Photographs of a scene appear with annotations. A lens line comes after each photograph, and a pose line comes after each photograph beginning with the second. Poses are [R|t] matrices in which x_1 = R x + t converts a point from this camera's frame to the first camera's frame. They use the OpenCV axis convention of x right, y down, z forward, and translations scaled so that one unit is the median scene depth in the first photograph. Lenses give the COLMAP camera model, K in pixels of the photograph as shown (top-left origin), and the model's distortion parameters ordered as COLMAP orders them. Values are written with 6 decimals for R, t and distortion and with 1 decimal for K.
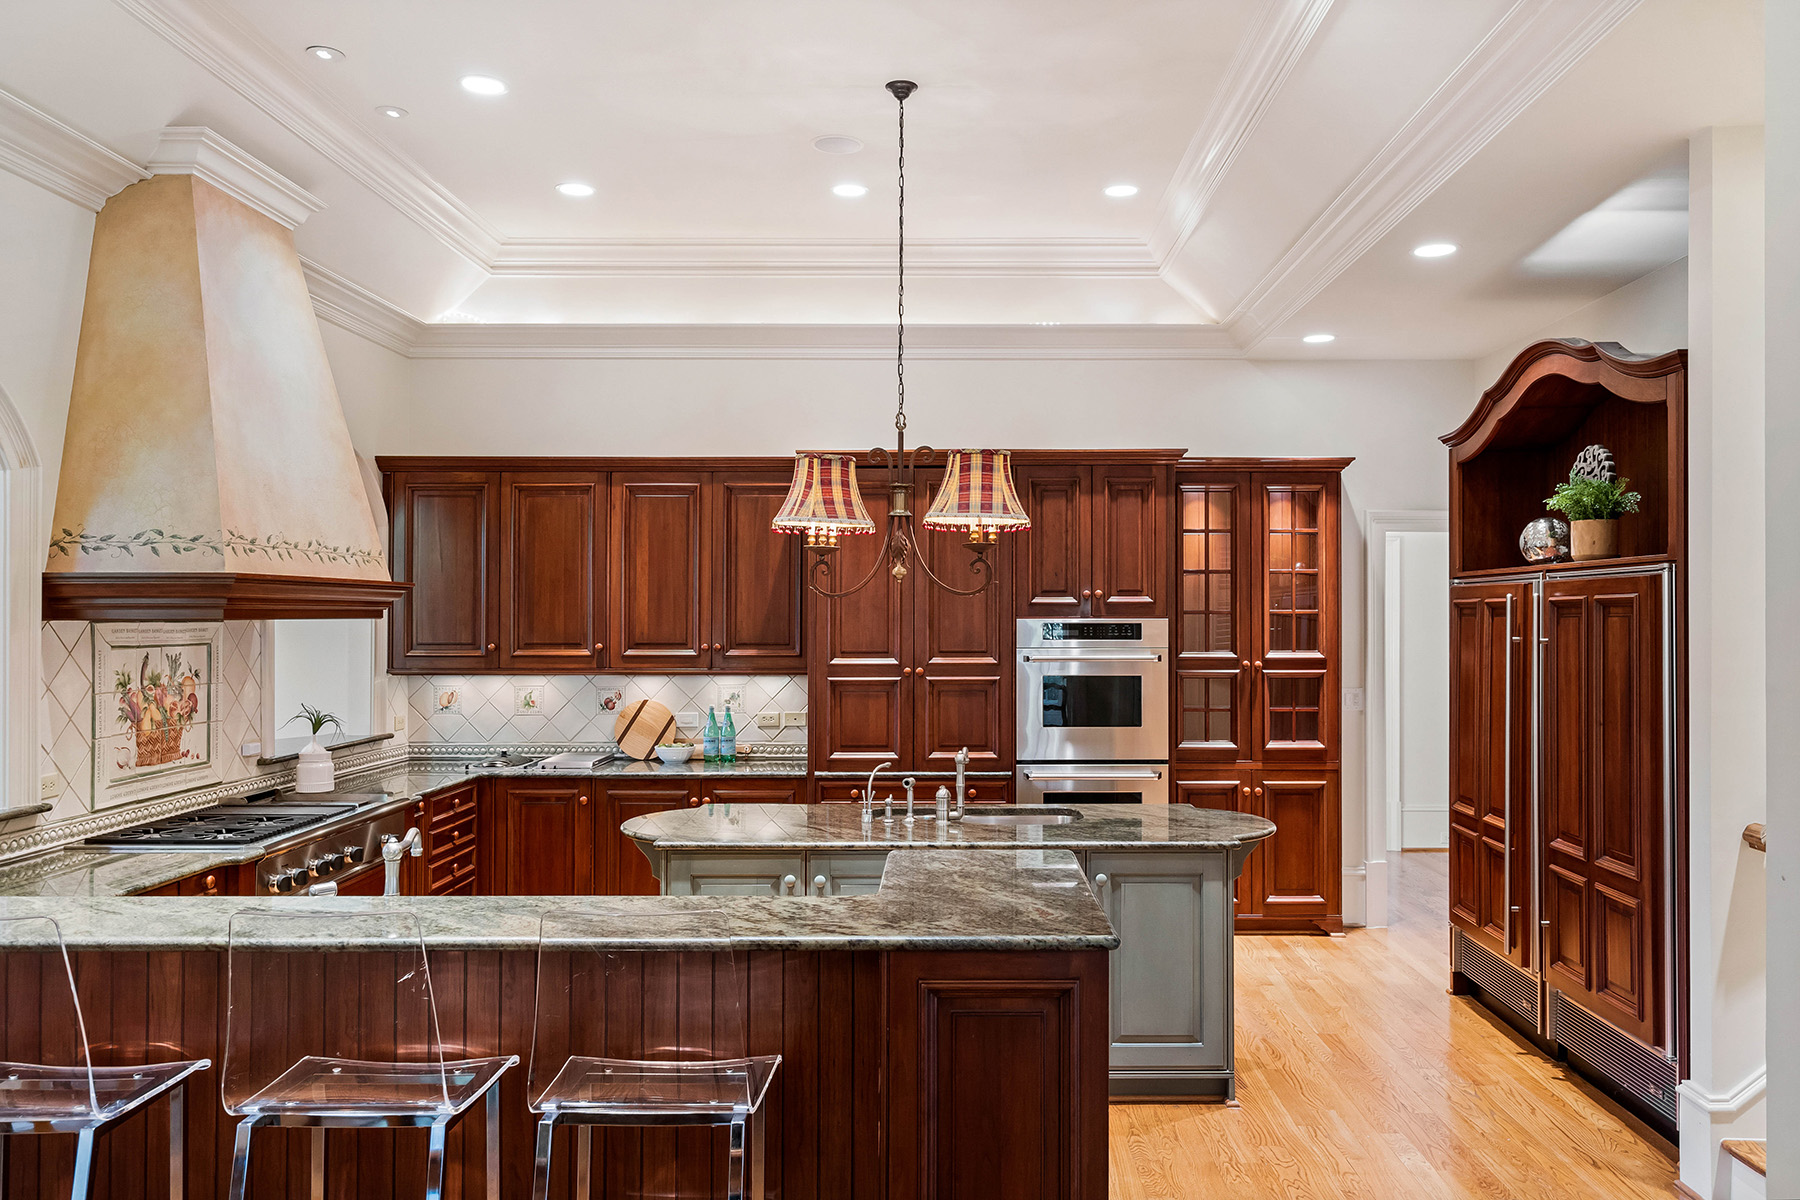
lens RADIAL K [[1313.6, 0, 968.4], [0, 1313.6, 613.1], [0, 0, 1]] dist [0.000770, -0.001693]
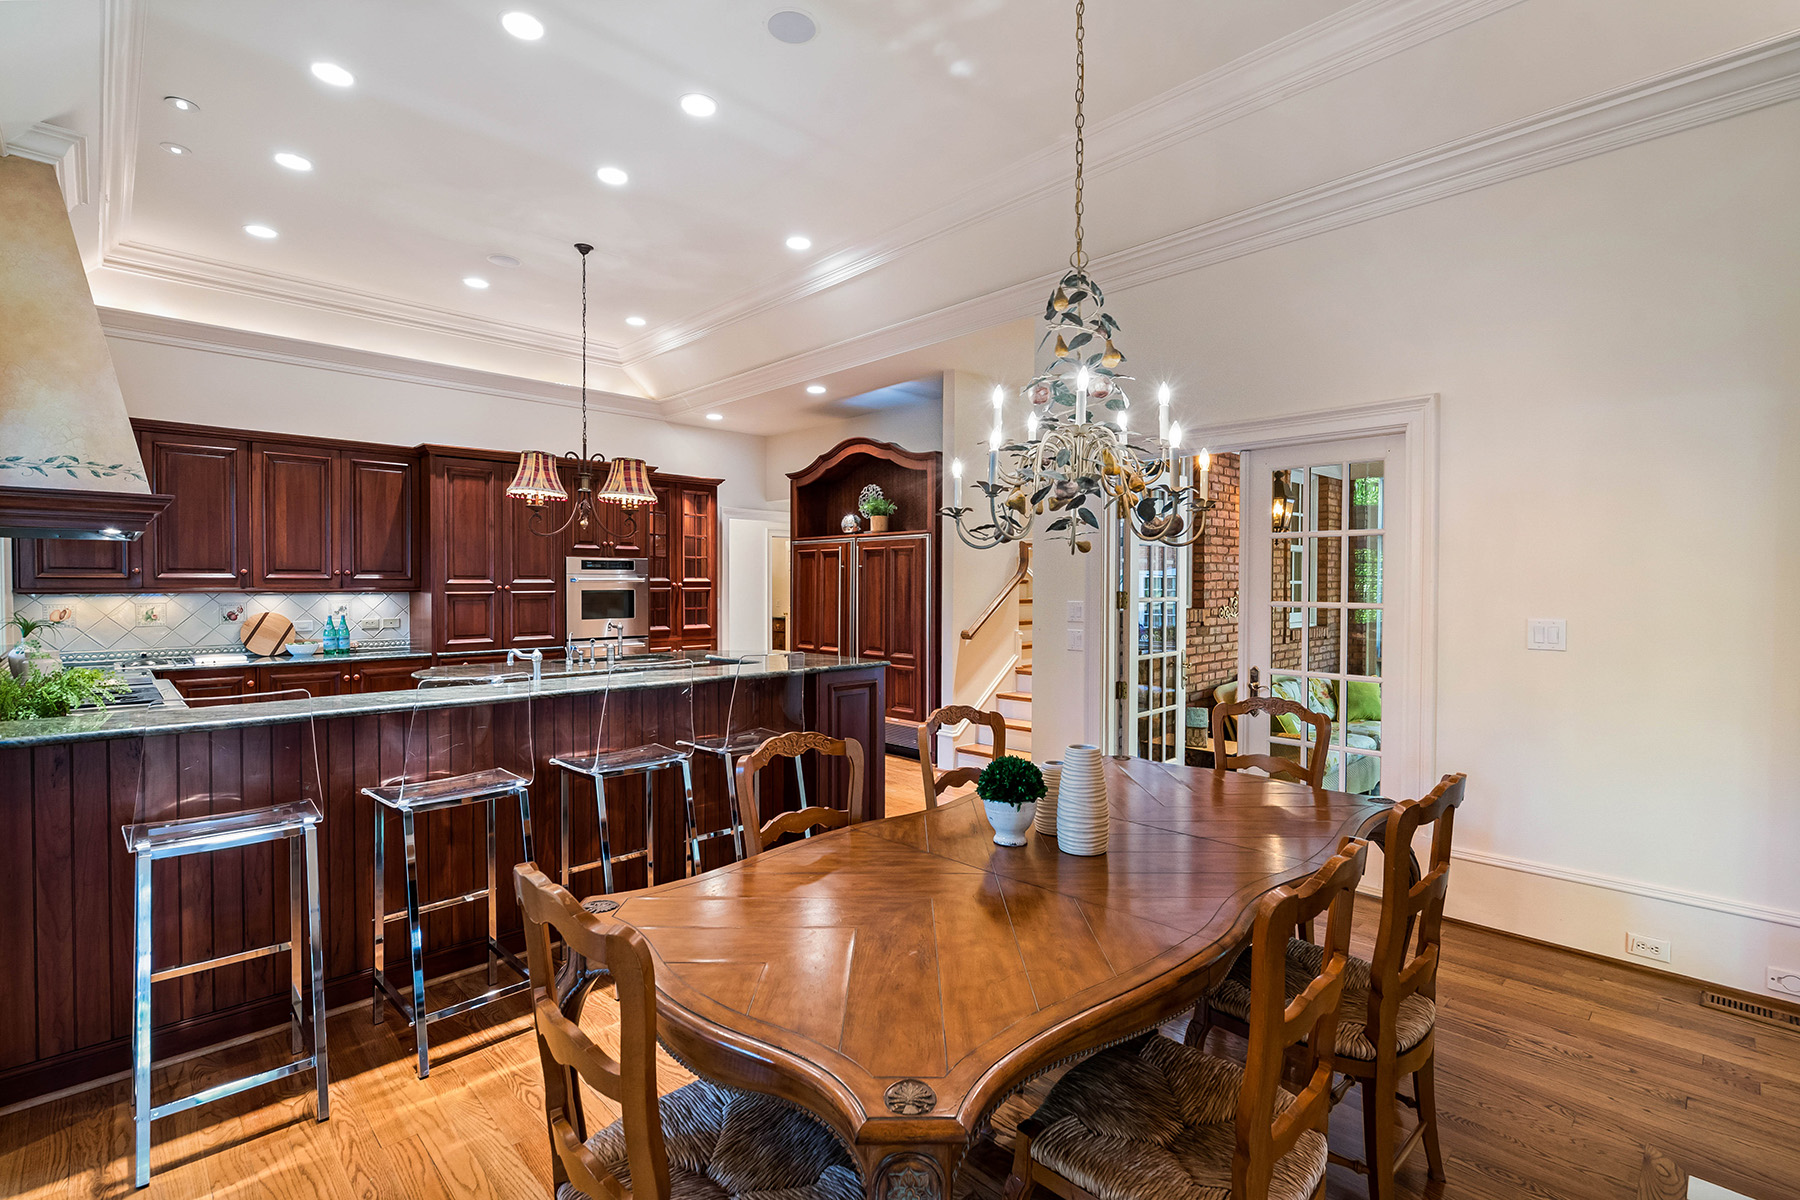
lens RADIAL K [[814.5, 0, 898.3], [0, 814.5, 608.4], [0, 0, 1]] dist [0.002350, 0.000545]
pose [[0.722098, -0.021289, 0.691463, -0.385505], [-0.002638, 0.999434, 0.033525, 0.034404], [-0.691786, -0.026032, 0.721633, -0.069772]]
